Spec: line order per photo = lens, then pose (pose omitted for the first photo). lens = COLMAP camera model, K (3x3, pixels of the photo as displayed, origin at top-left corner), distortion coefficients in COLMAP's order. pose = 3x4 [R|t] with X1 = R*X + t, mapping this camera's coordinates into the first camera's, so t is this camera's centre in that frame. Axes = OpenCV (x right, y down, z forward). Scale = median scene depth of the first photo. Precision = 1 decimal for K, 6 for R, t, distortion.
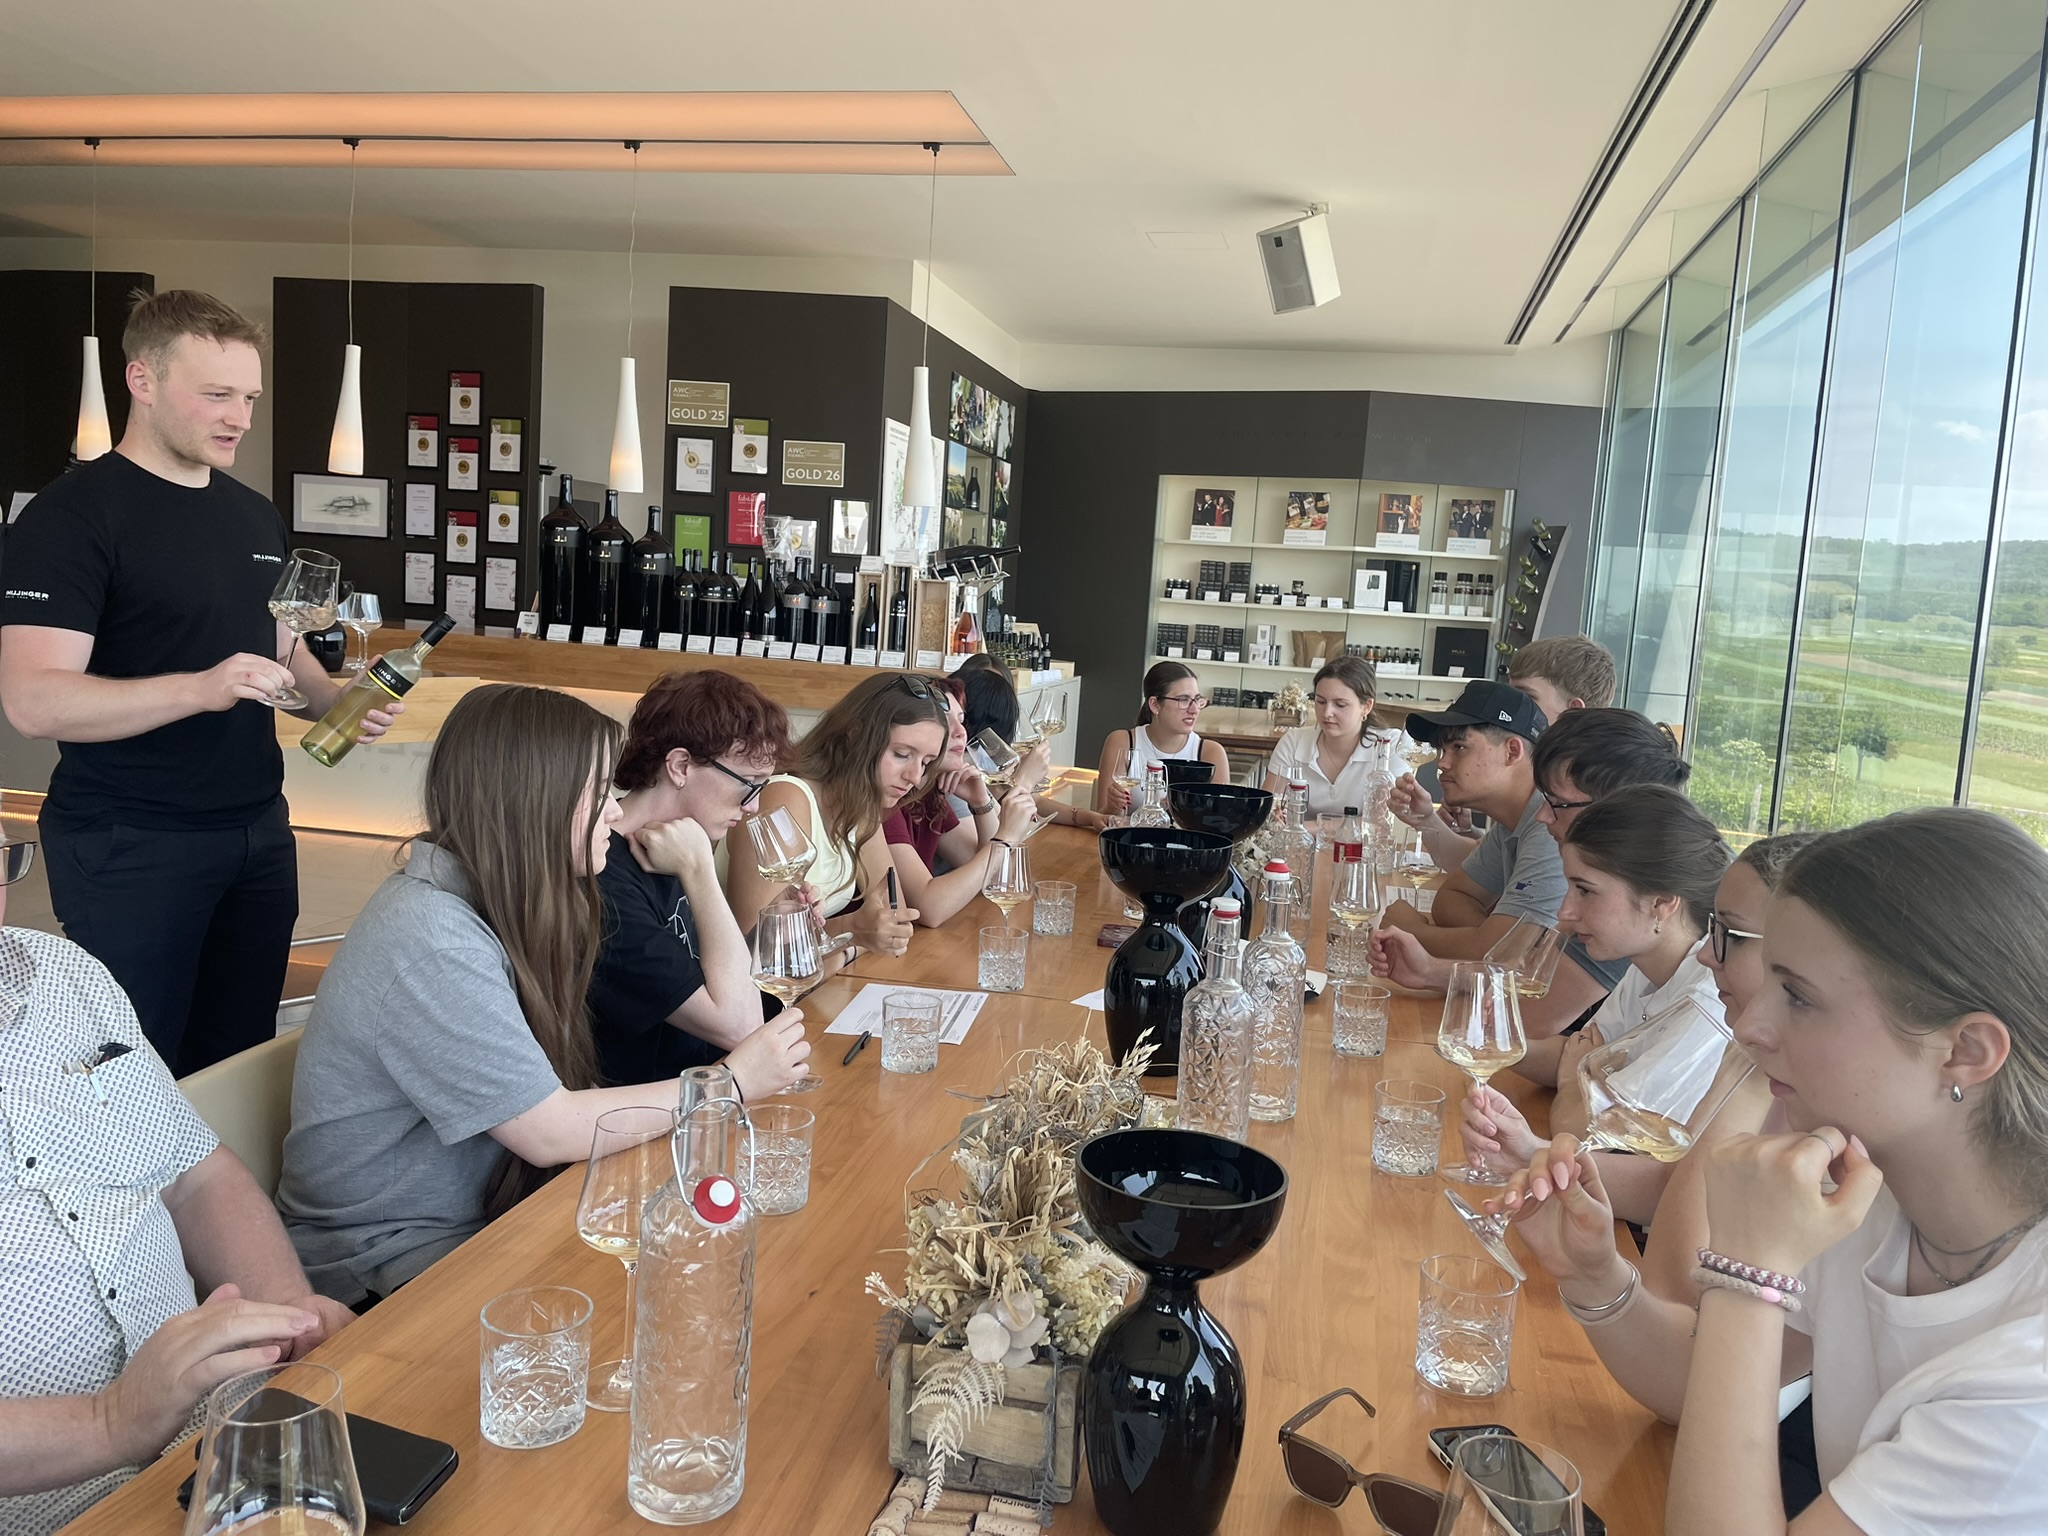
lens RADIAL K [[1541.7, 0, 1024.0], [0, 1541.7, 768.0], [0, 0, 1]] dist [0.139163, -0.193291]
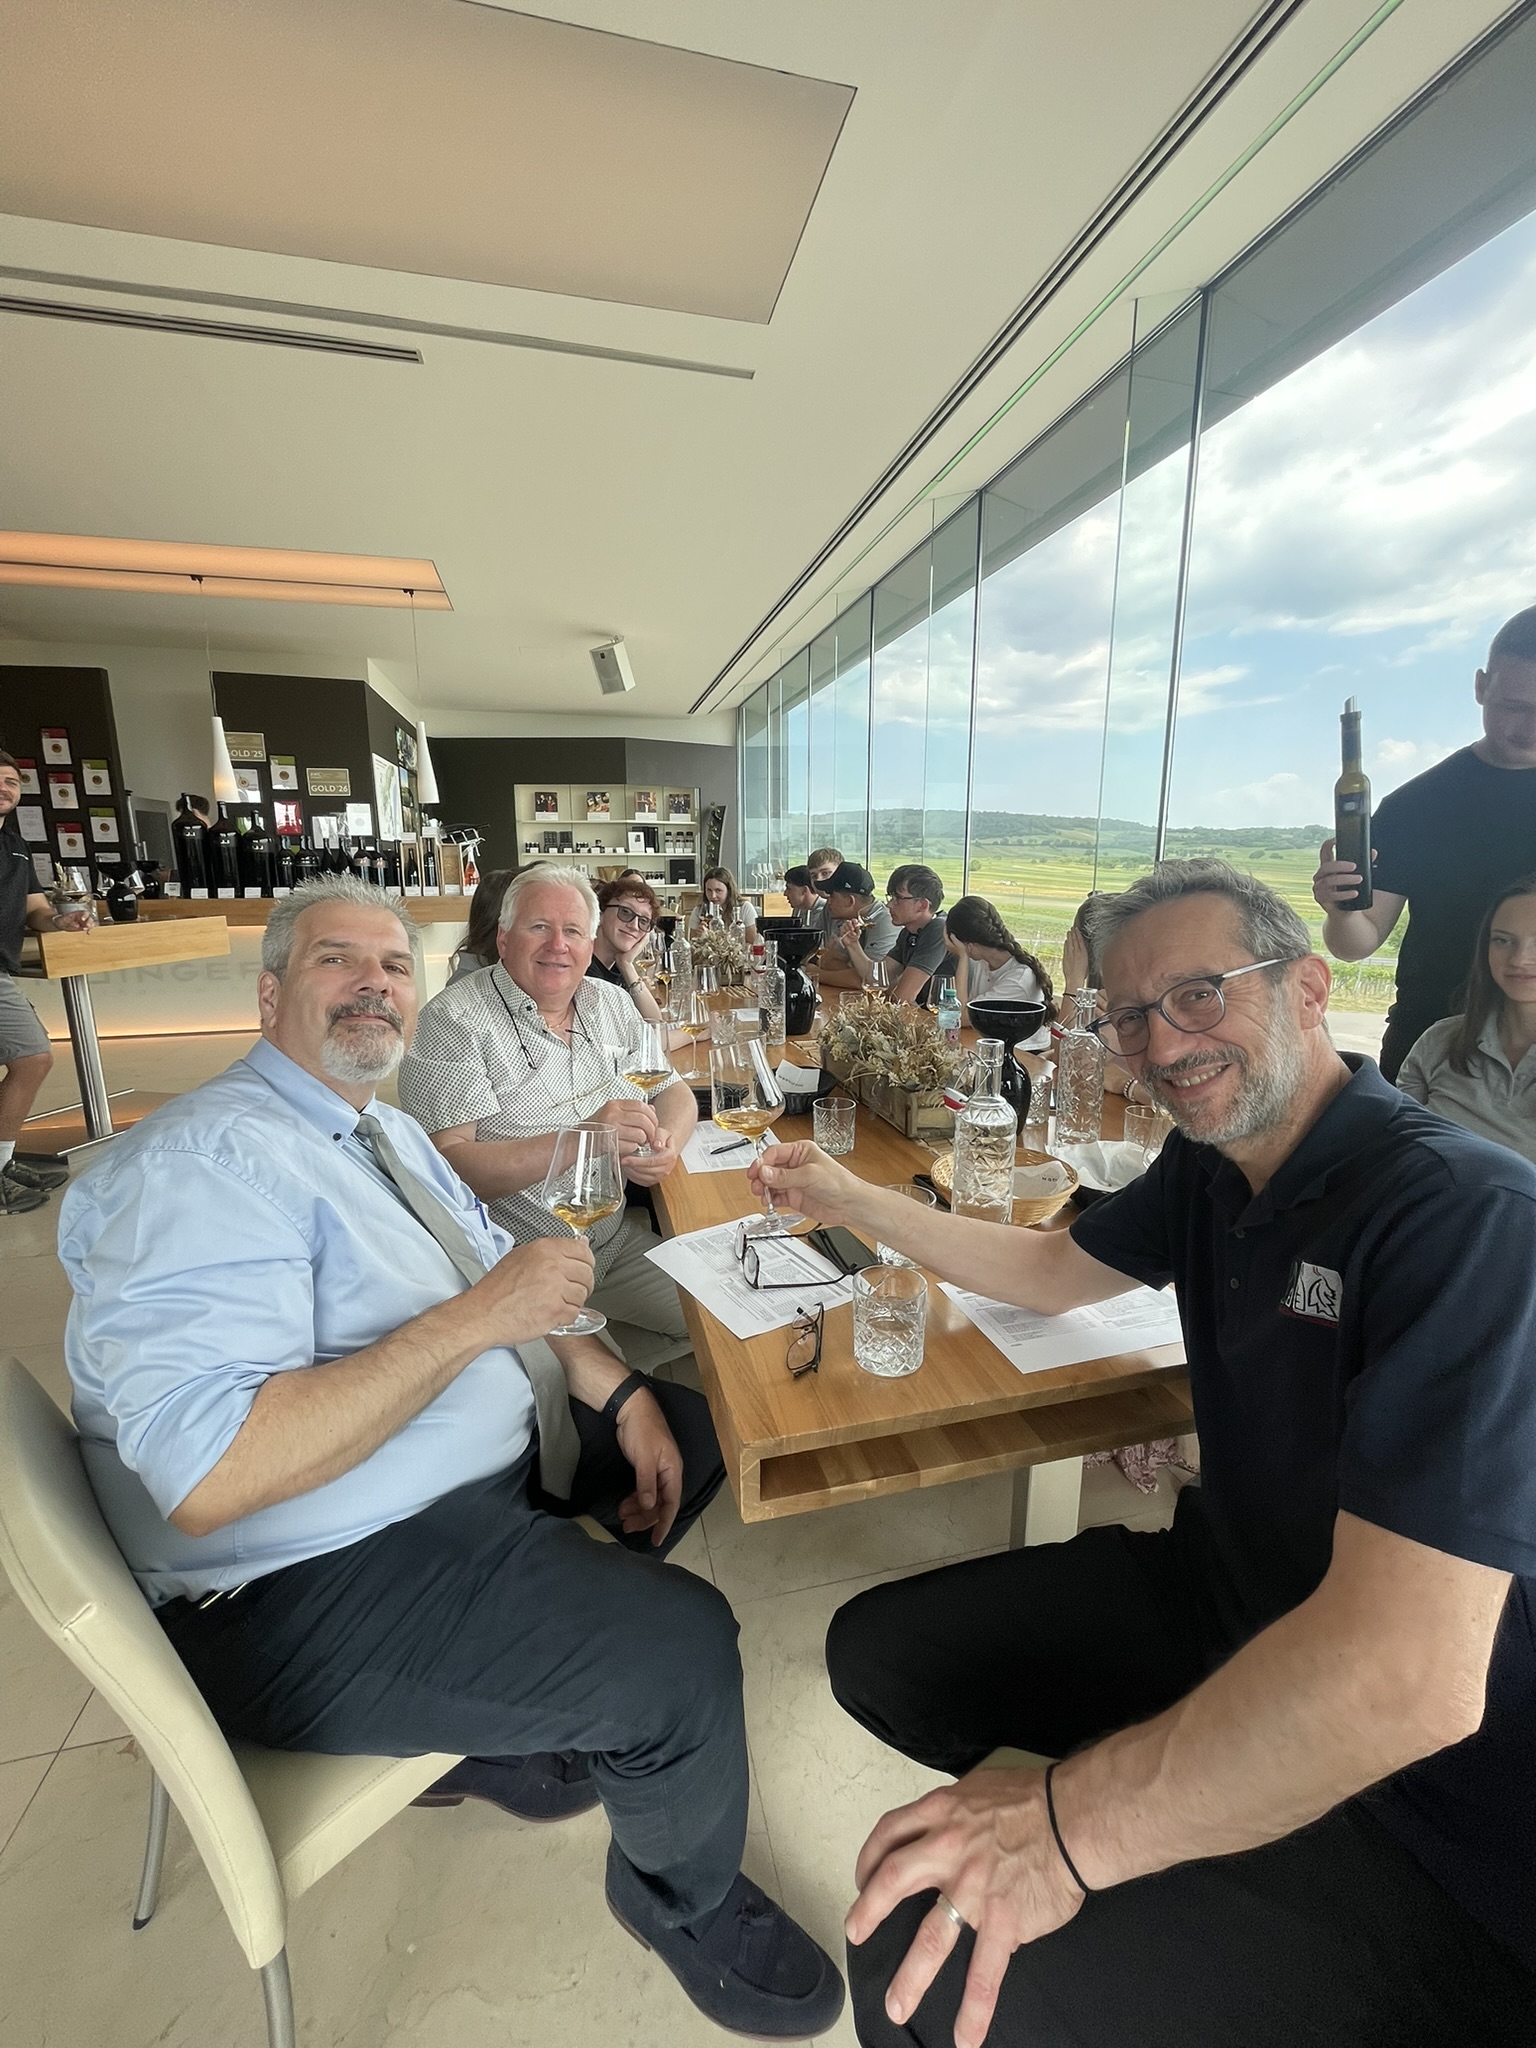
lens RADIAL K [[820.8, 0, 769.0], [0, 820.8, 1053.0], [0, 0, 1]] dist [0.000105, 0.000441]
pose [[0.895628, -0.163842, 0.413529, -0.115825], [0.110074, 0.982412, 0.150835, 0.009751], [-0.430969, -0.089573, 0.897910, -0.026850]]
